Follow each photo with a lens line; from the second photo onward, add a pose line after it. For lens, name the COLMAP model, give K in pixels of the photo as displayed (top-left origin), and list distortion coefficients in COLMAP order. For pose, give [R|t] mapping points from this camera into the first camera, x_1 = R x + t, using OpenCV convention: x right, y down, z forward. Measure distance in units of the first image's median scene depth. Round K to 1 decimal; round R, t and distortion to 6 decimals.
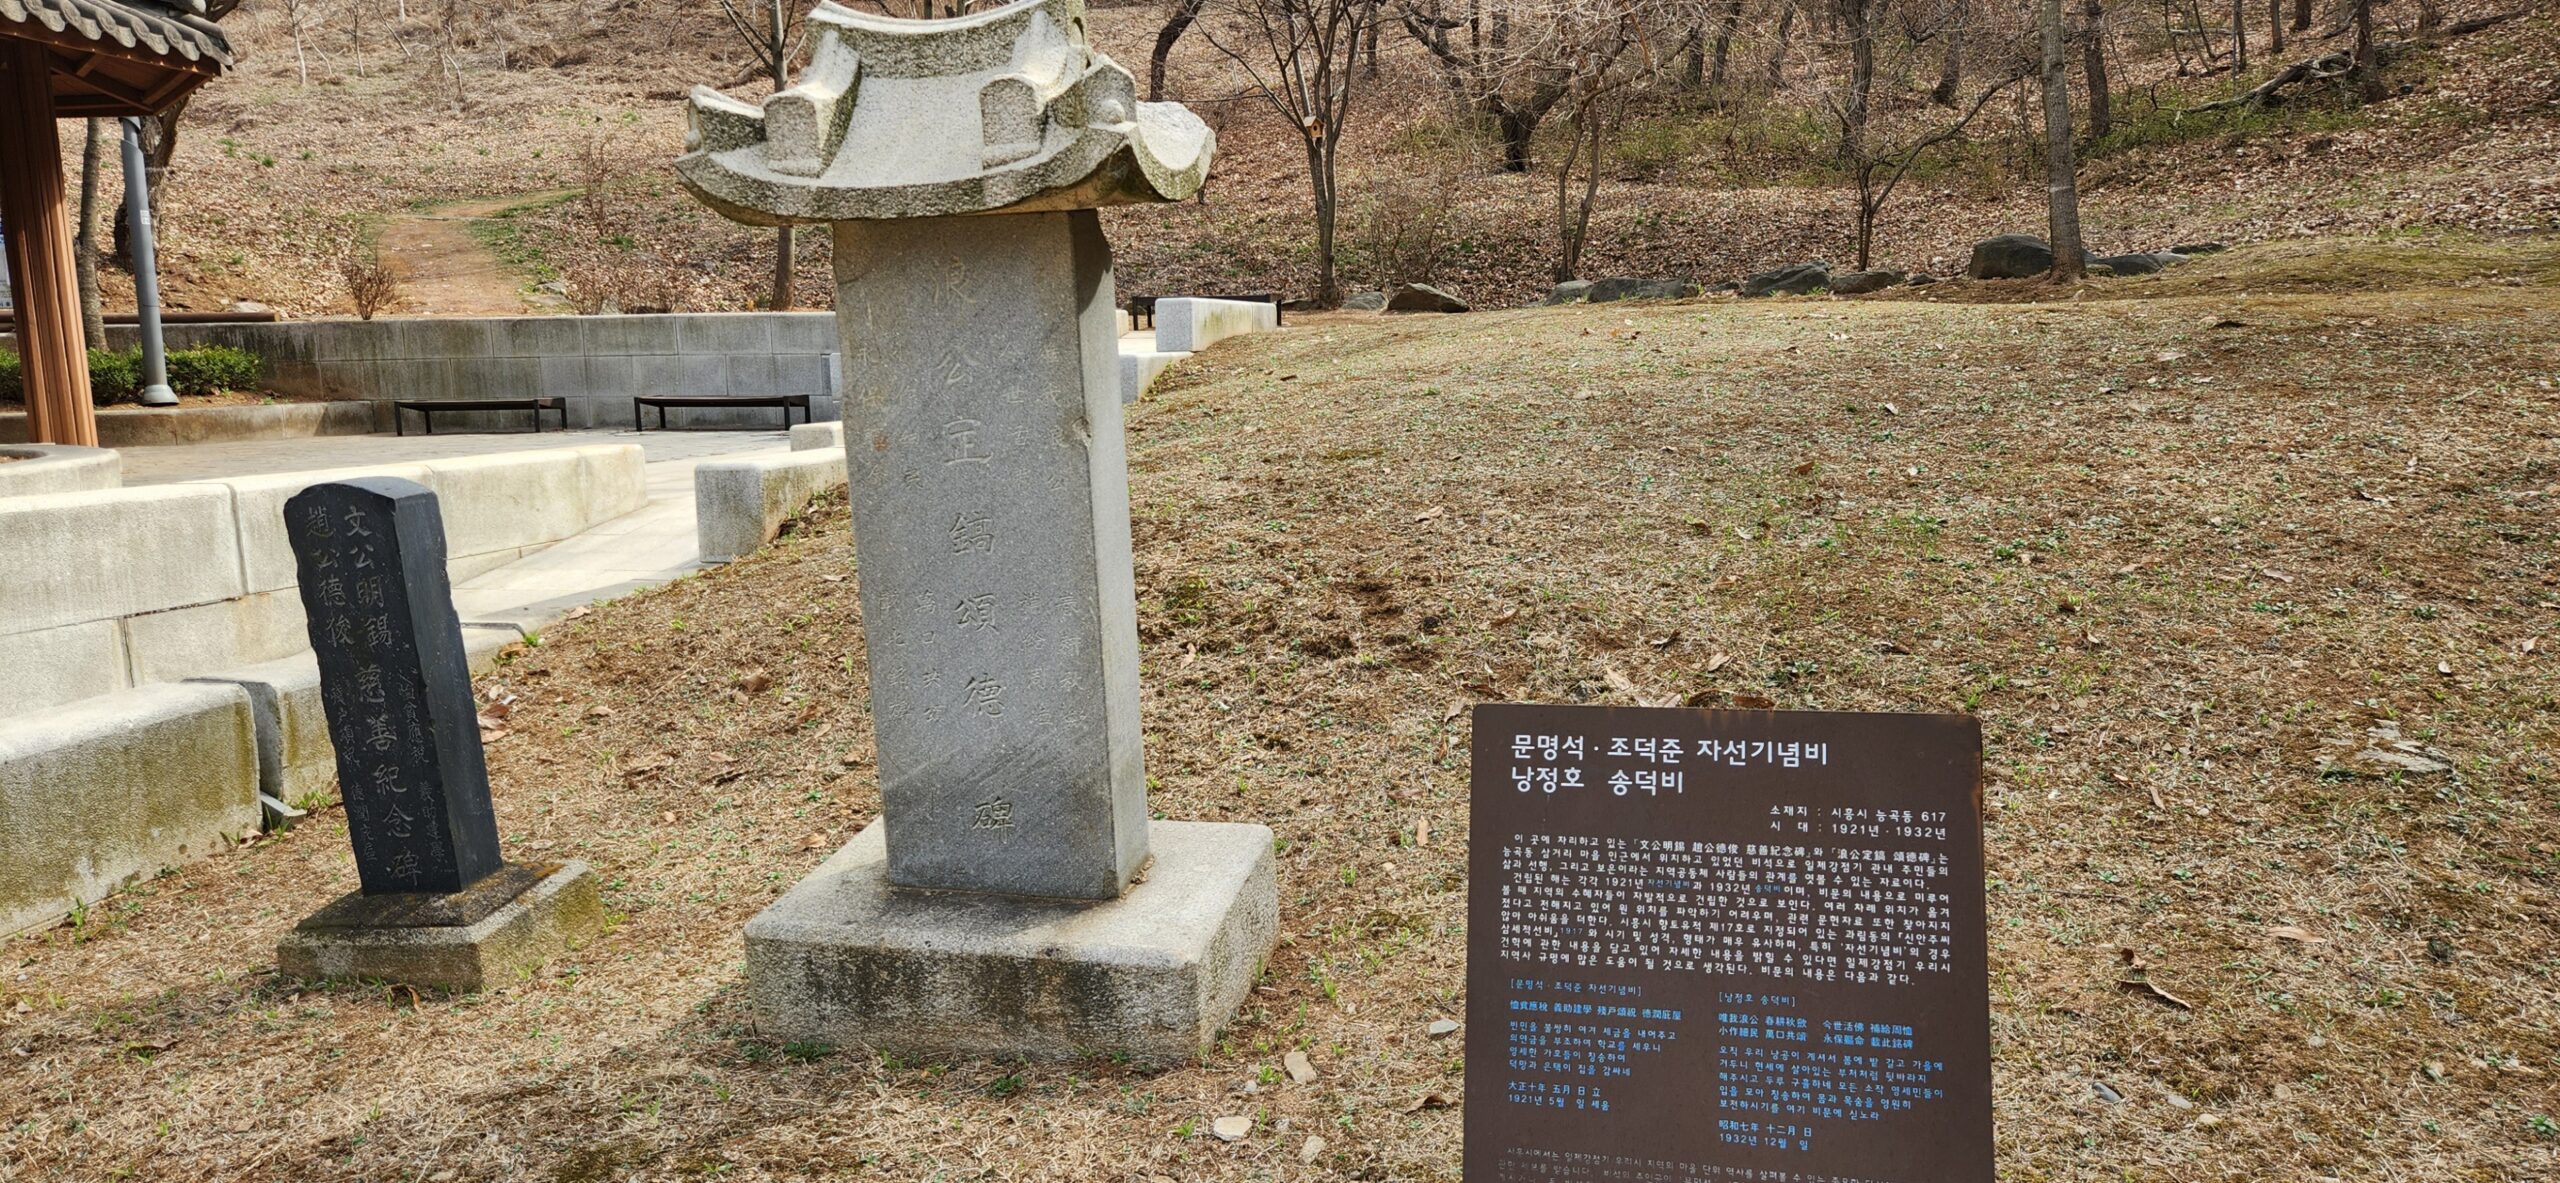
lens RADIAL K [[1684.7, 0, 1273.1], [0, 1684.7, 600.0], [0, 0, 1]] dist [0.081613, -0.087625]
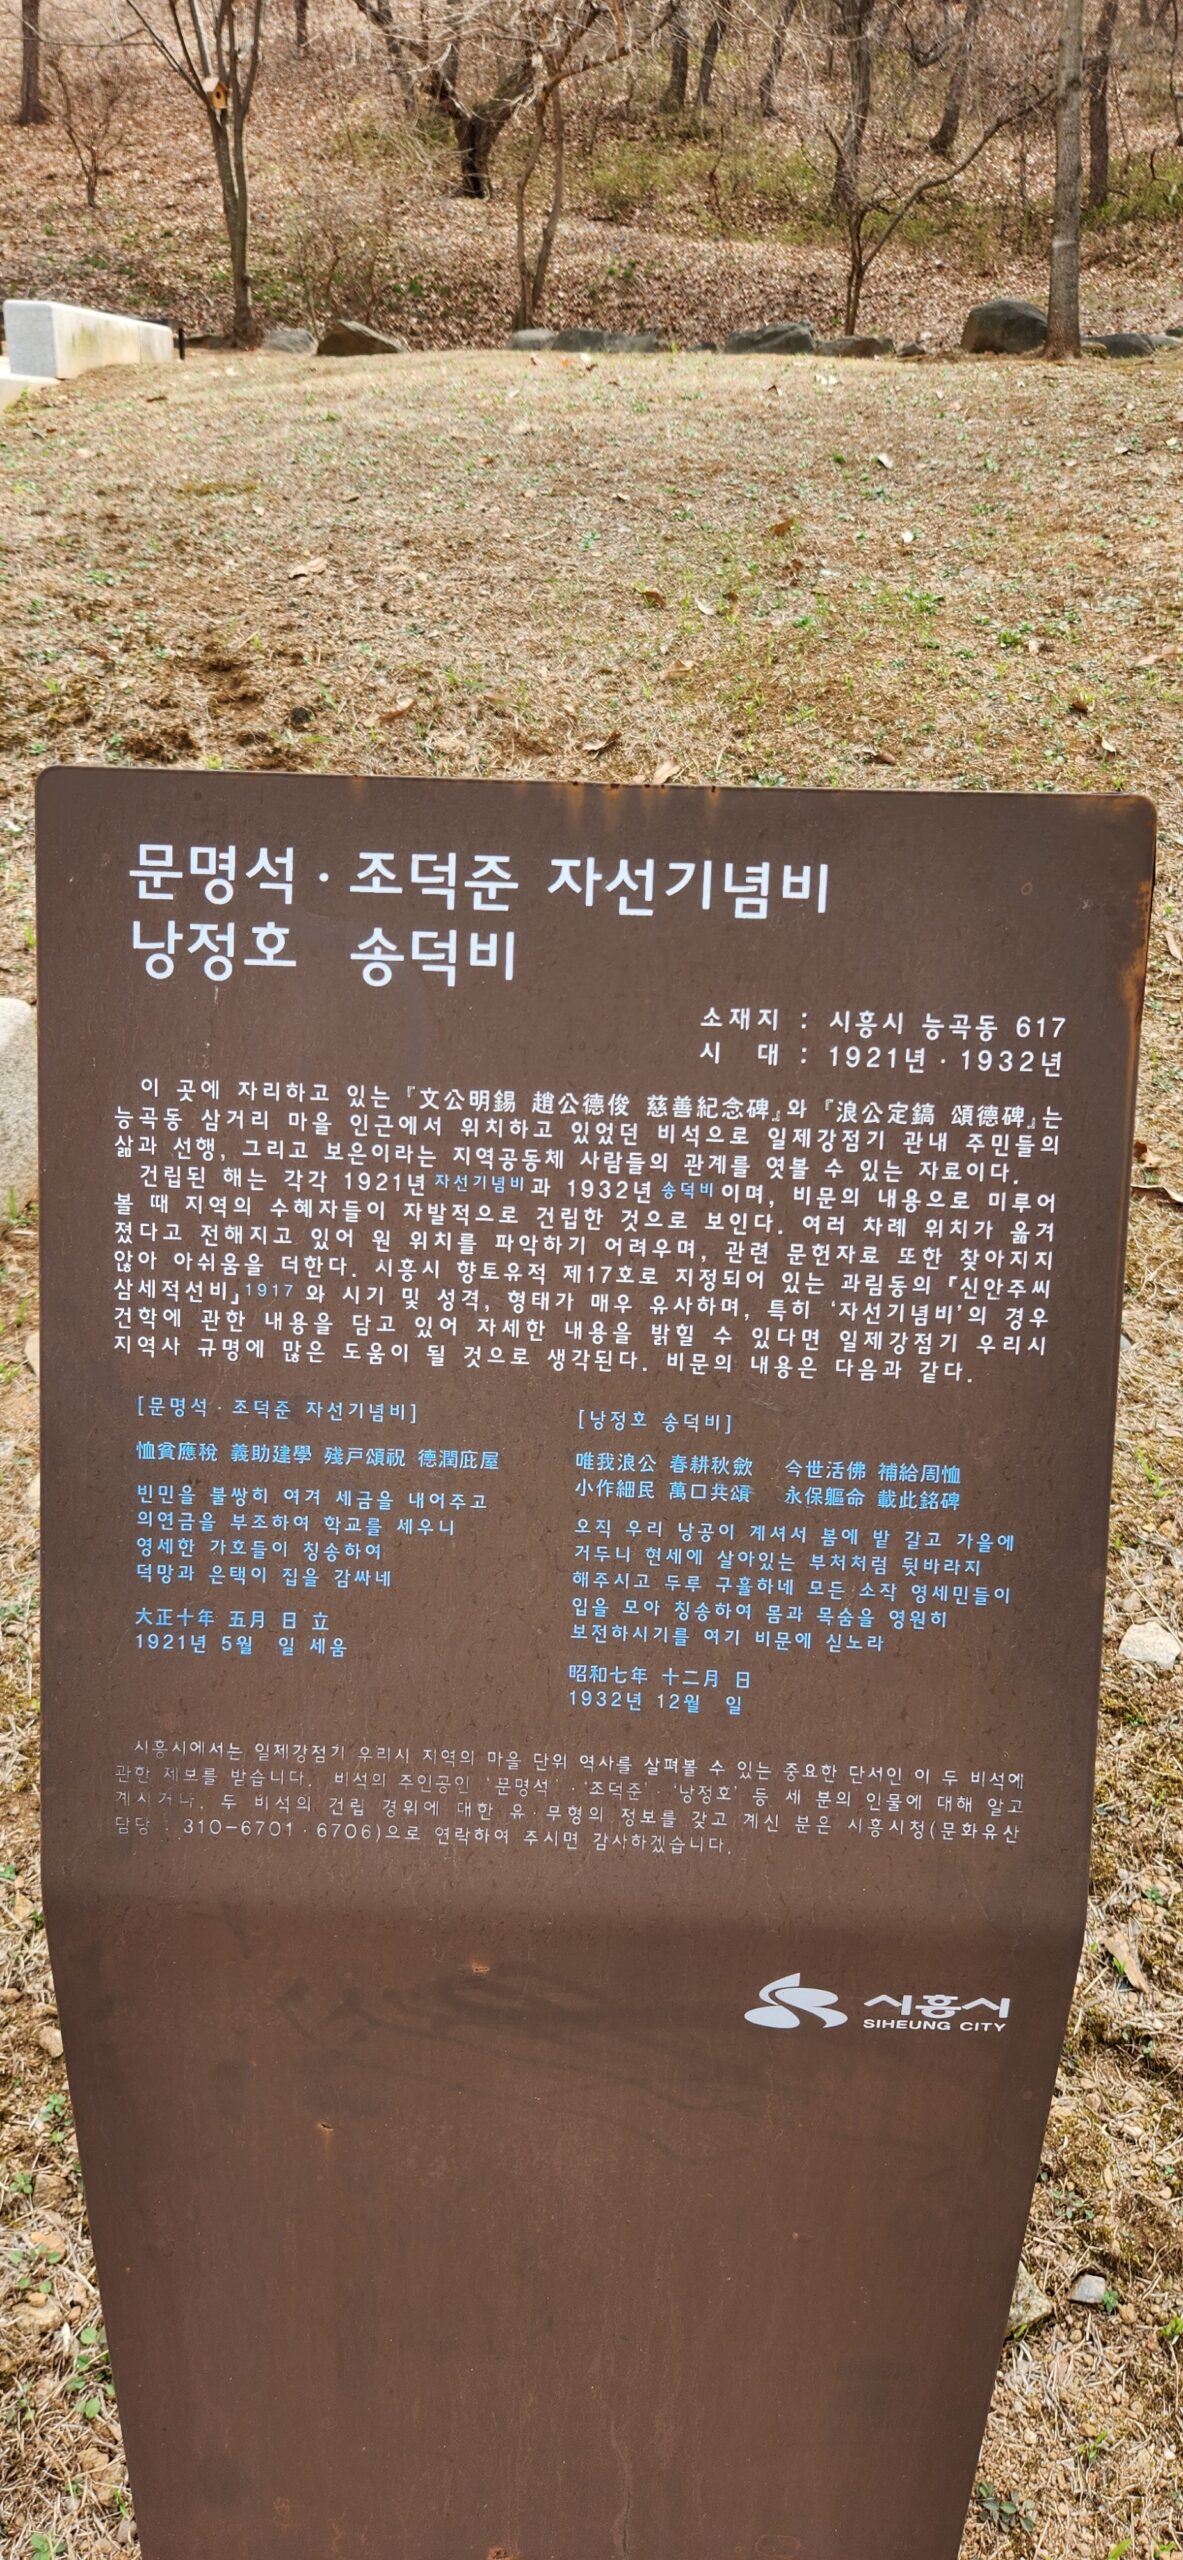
lens RADIAL K [[1684.7, 0, 591.5], [0, 1684.7, 1280.0], [0, 0, 1]] dist [0.081613, -0.087625]
pose [[0.978933, -0.045148, 0.199129, 0.132881], [-0.018476, 0.951659, 0.306599, 0.041140], [-0.203346, -0.303819, 0.930776, 0.438490]]
